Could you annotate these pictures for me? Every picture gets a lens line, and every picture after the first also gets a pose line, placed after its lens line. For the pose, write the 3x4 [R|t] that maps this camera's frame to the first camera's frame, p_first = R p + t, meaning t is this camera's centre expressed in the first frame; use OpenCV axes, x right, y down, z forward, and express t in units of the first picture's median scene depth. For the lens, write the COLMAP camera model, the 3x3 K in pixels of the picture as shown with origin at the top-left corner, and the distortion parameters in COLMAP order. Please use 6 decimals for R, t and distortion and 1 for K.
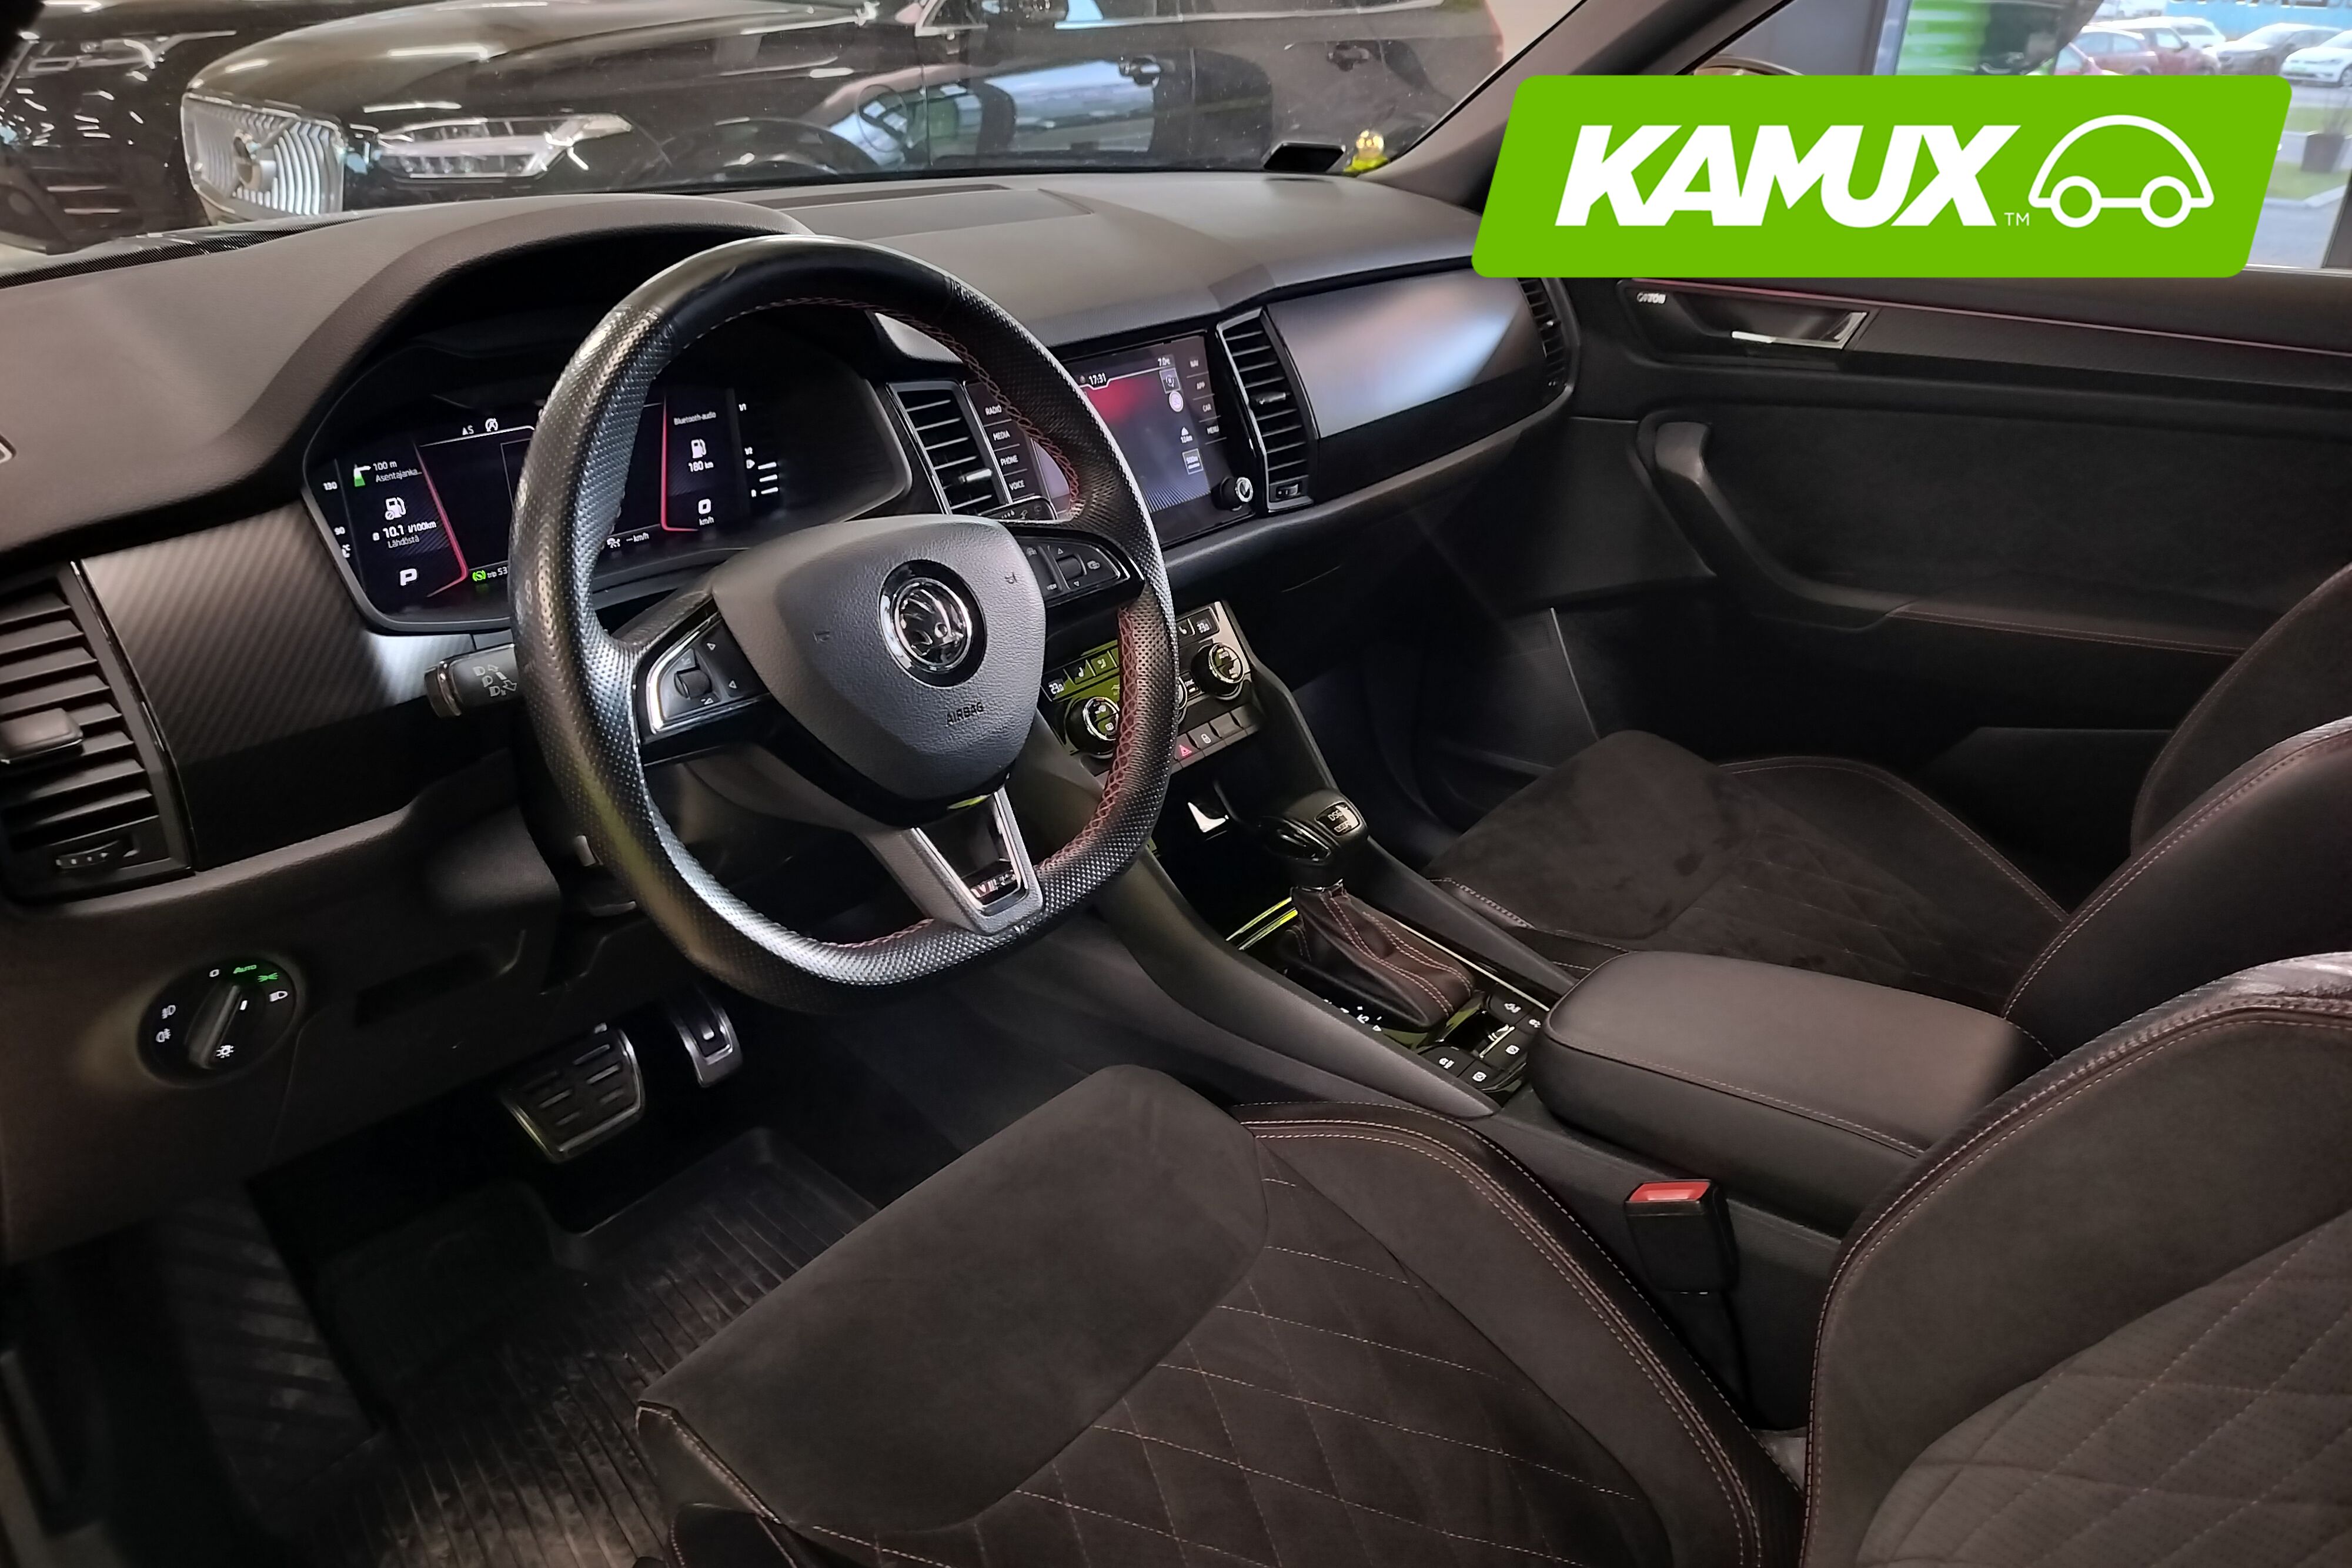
lens RADIAL K [[1744.3, 0, 1193.7], [0, 1744.3, 783.3], [0, 0, 1]] dist [-0.028523, 0.000160]
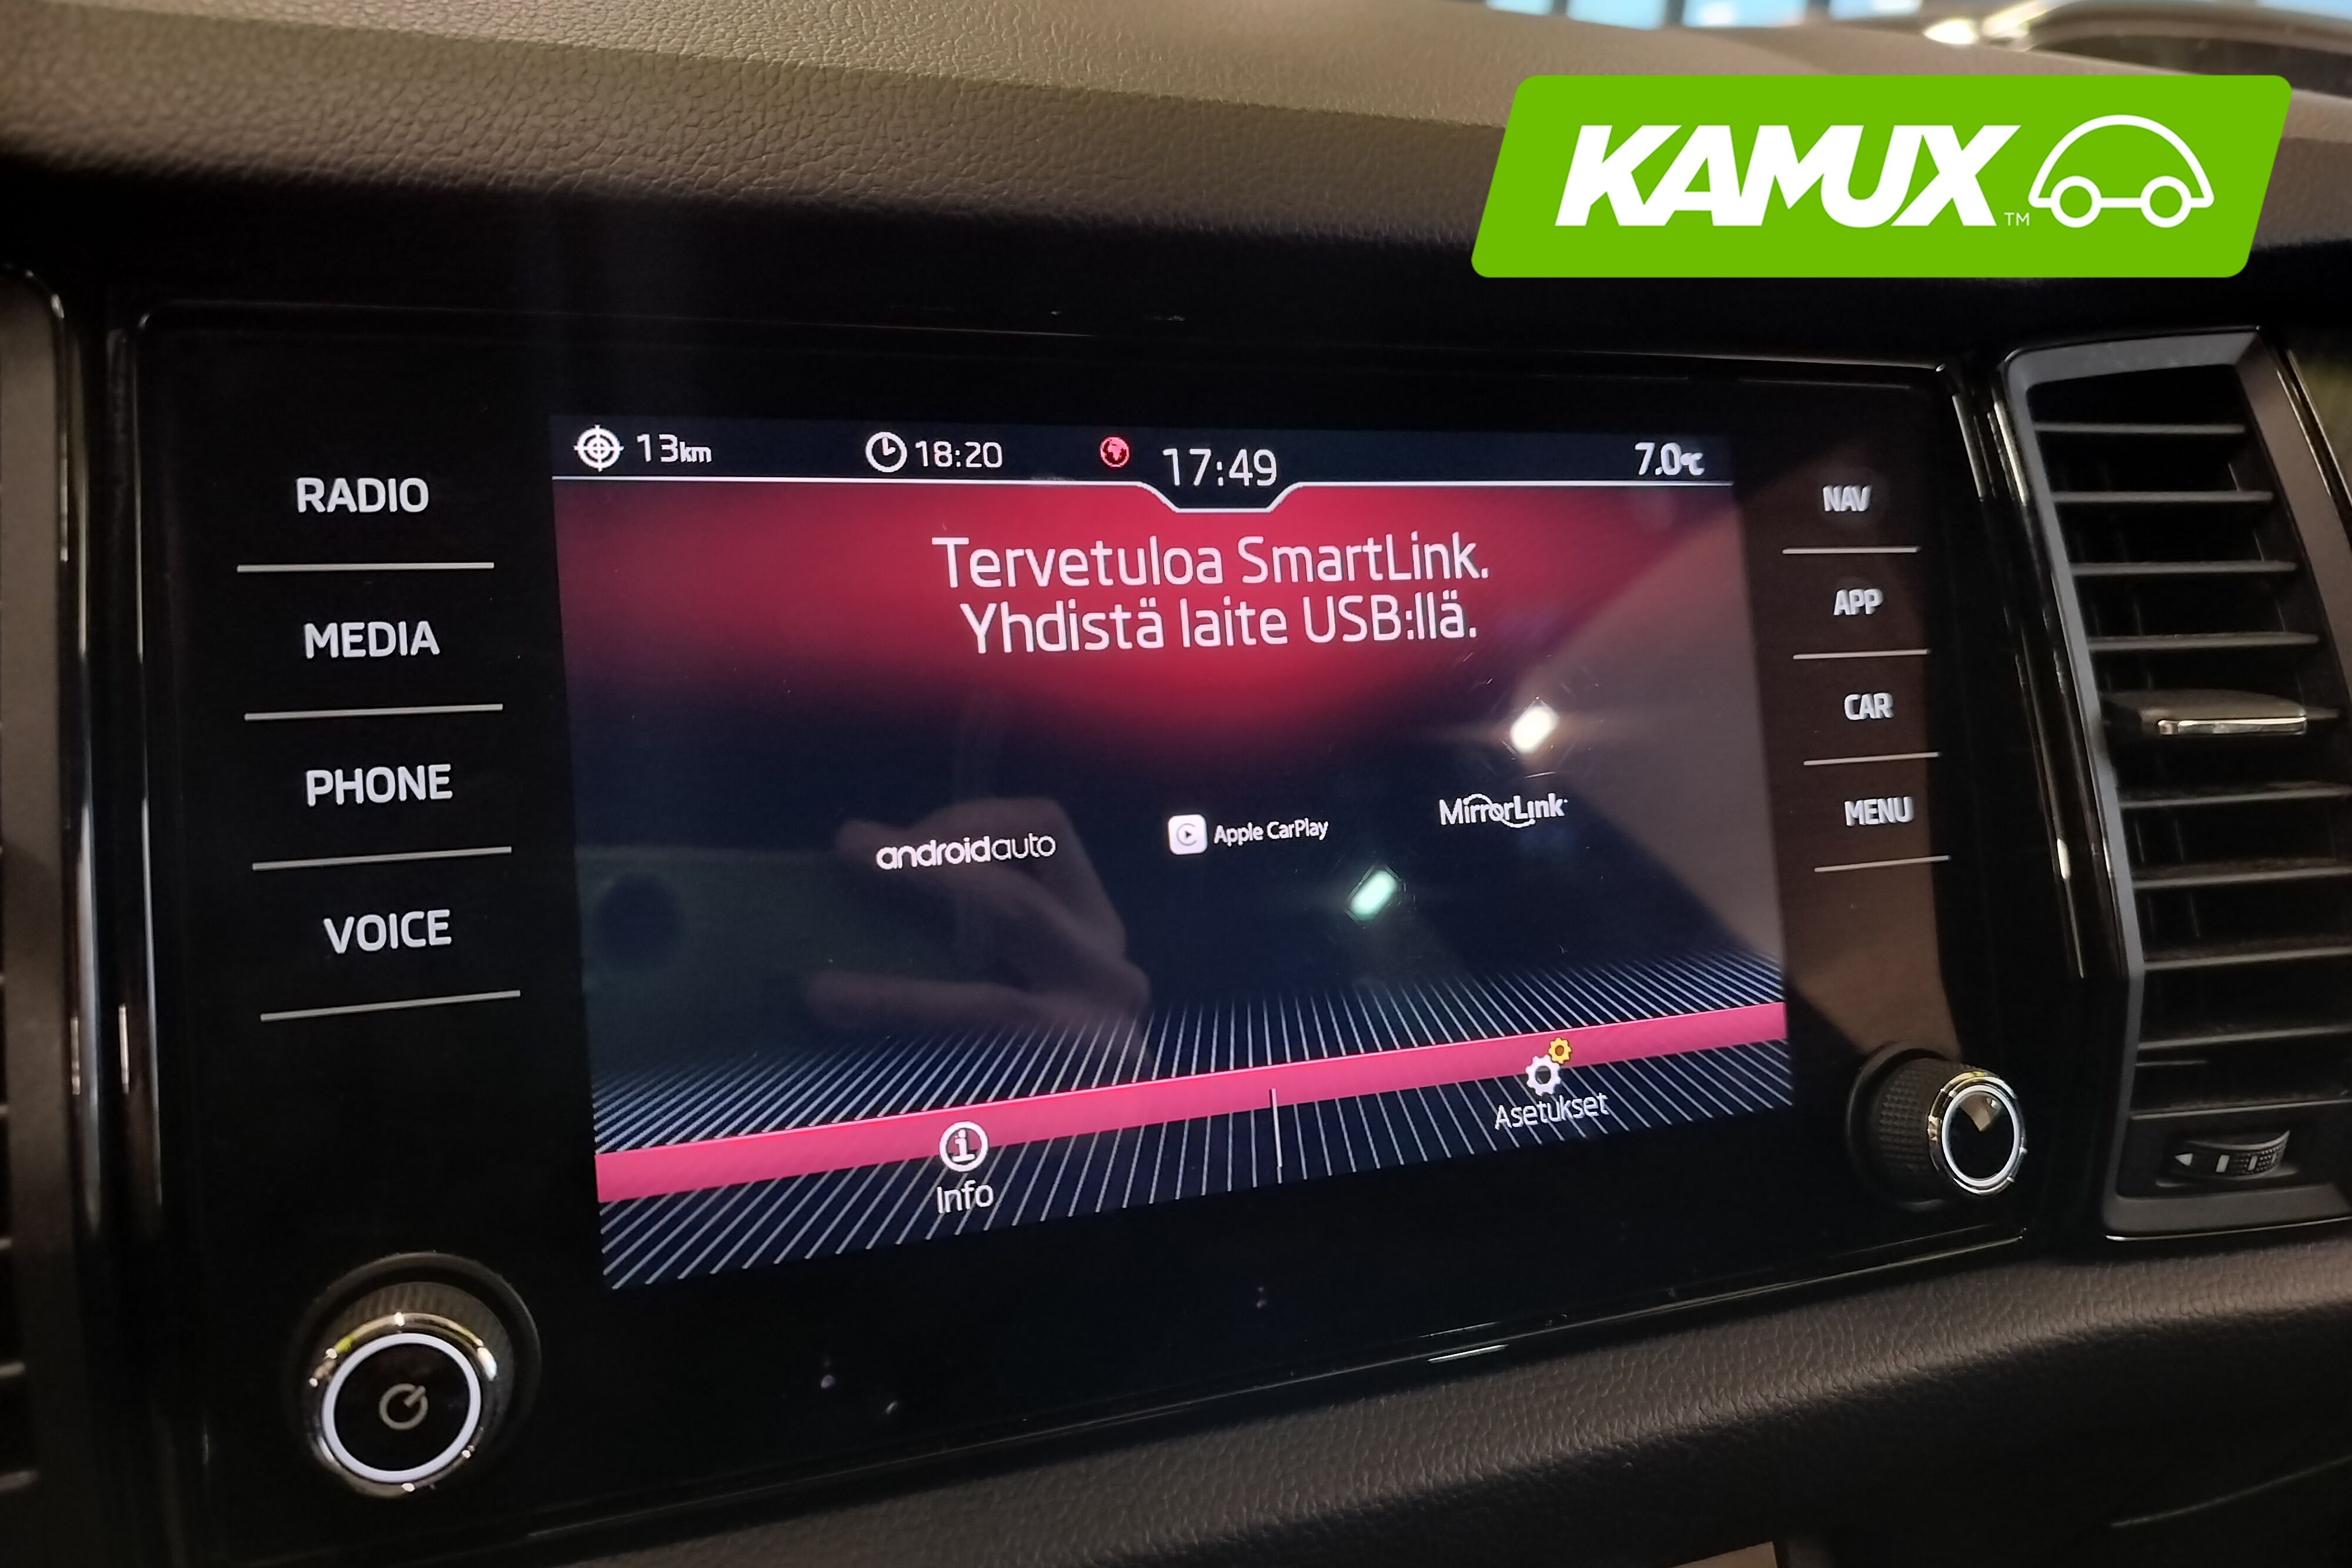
lens RADIAL K [[1744.3, 0, 1185.2], [0, 1744.3, 787.6], [0, 0, 1]] dist [-0.028523, 0.000160]
pose [[0.853805, 0.173143, -0.490957, 0.041415], [-0.247004, 0.964894, -0.089272, -0.163853], [0.458264, 0.197489, 0.866598, 0.765621]]
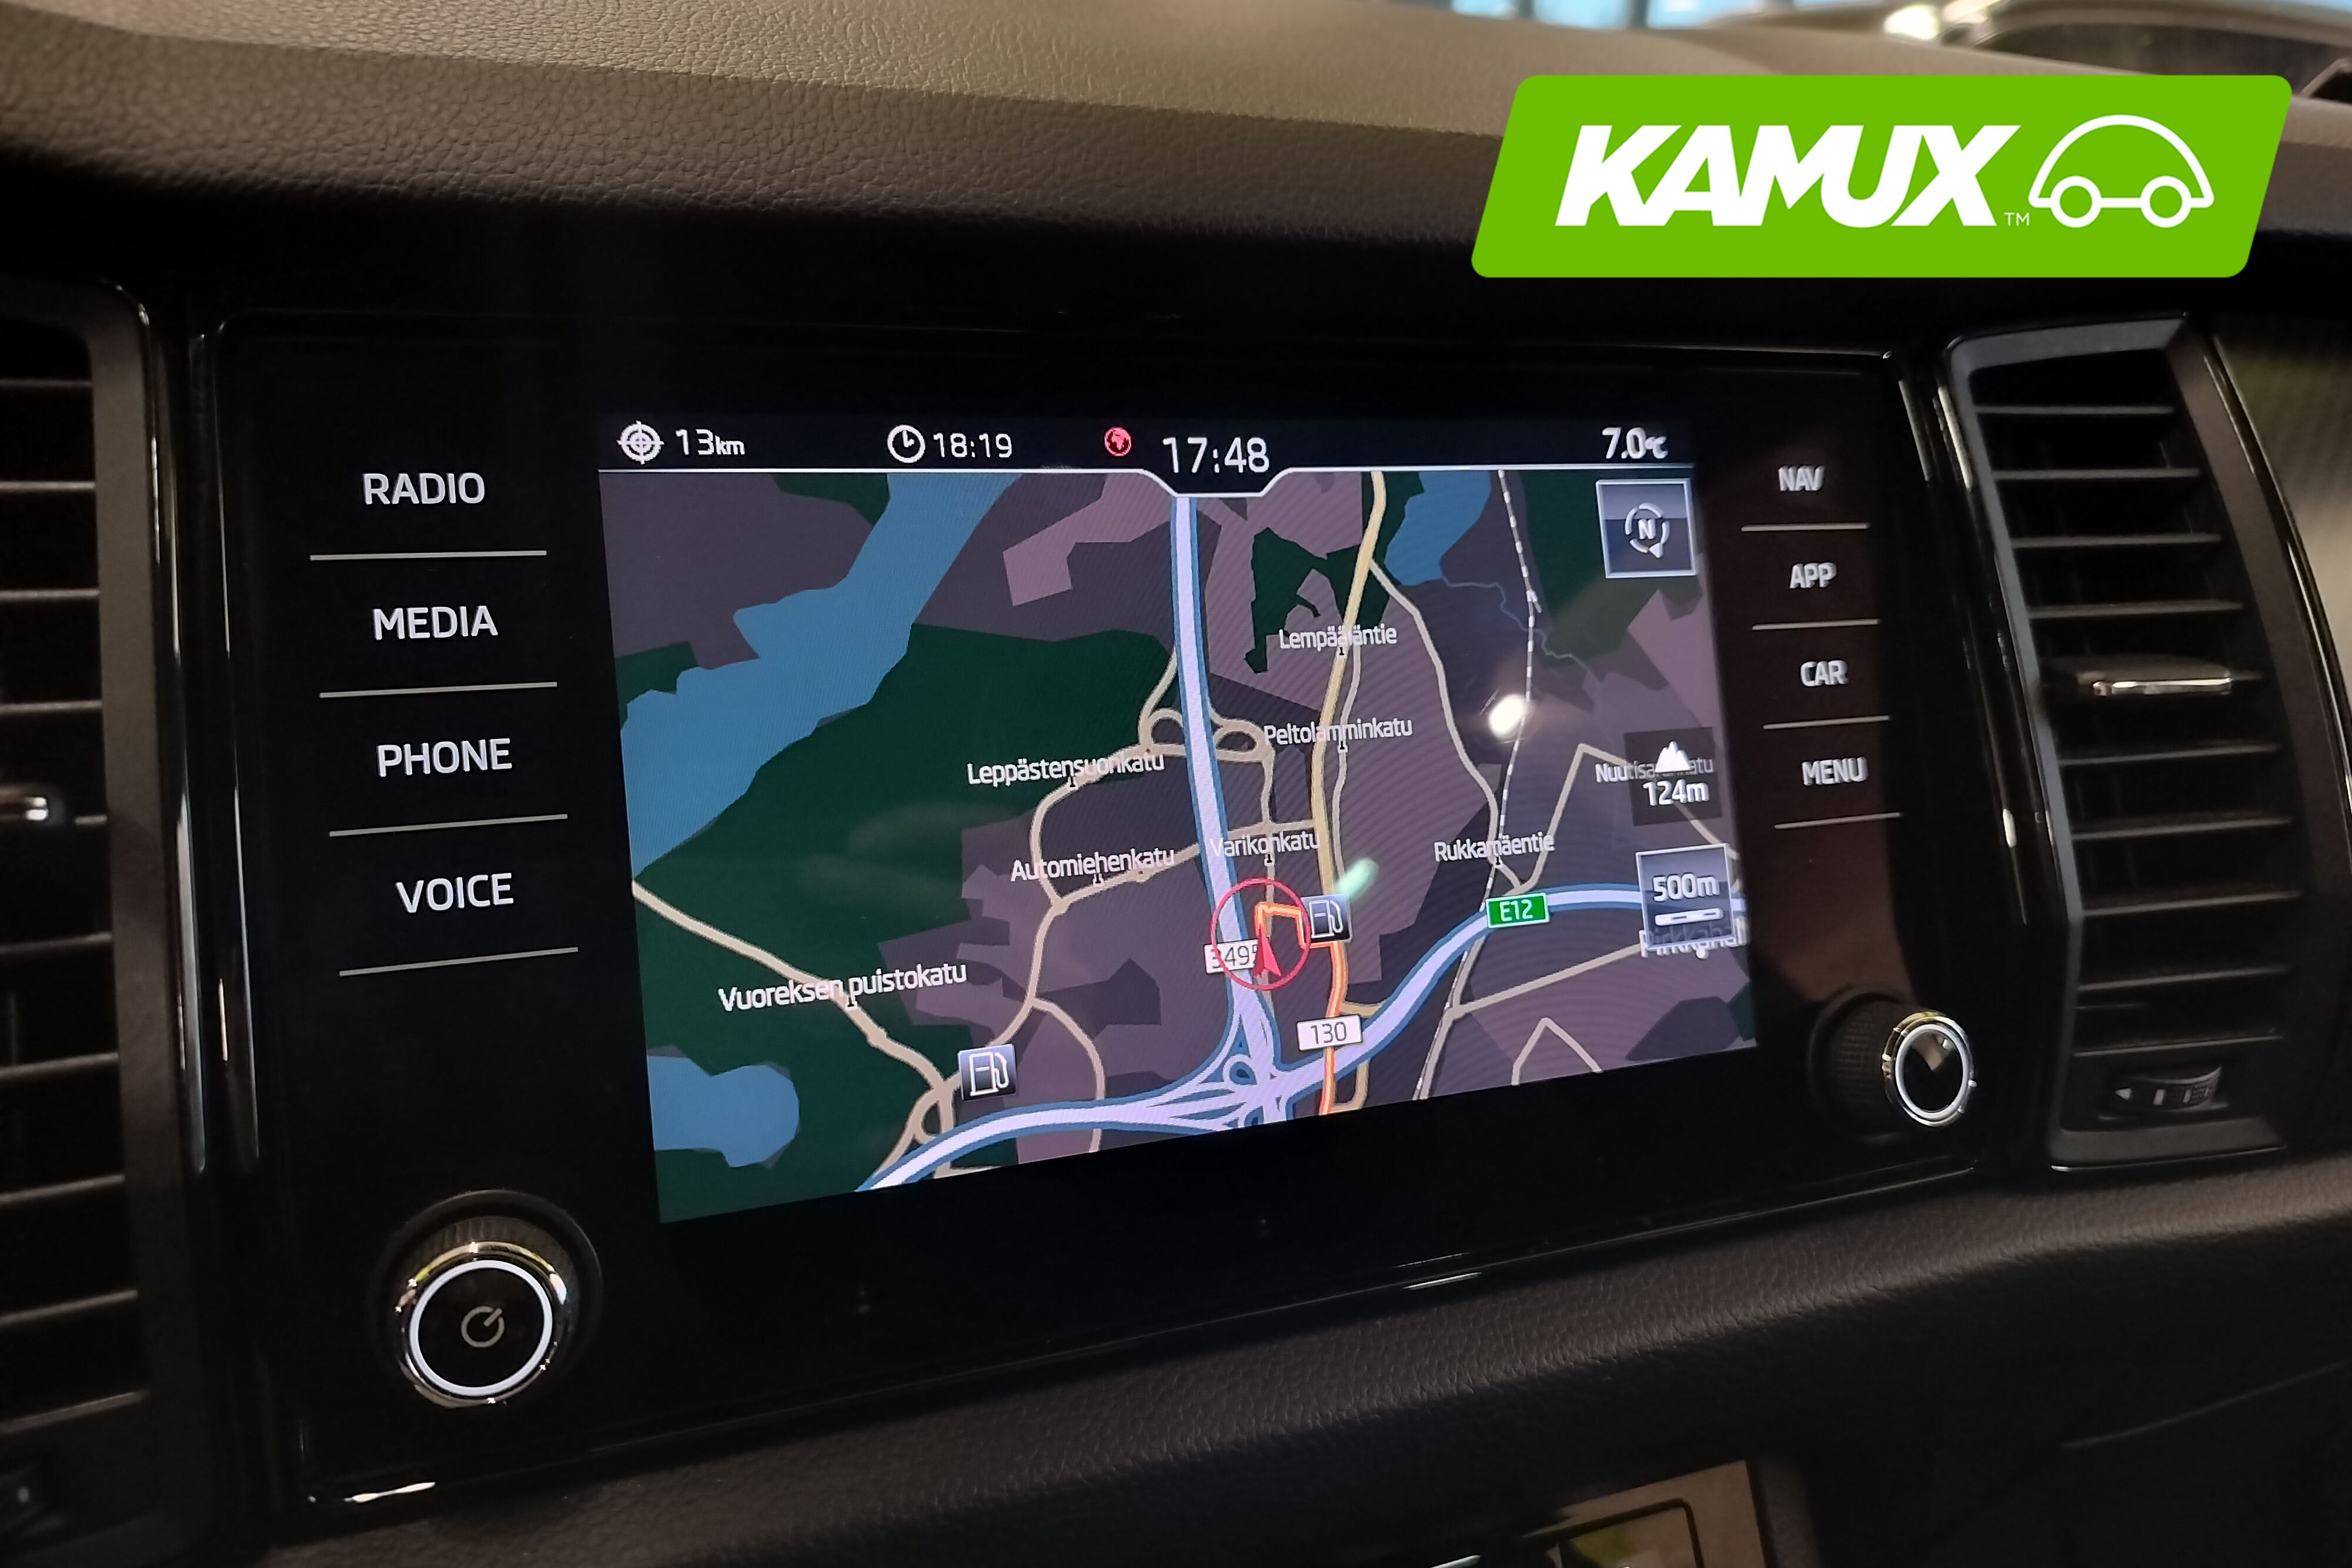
lens RADIAL K [[1744.3, 0, 1188.1], [0, 1744.3, 783.3], [0, 0, 1]] dist [-0.028523, 0.000160]
pose [[0.863415, 0.163563, -0.477244, 0.045666], [-0.233137, 0.968276, -0.089933, -0.159485], [0.447394, 0.188913, 0.874157, 0.753619]]
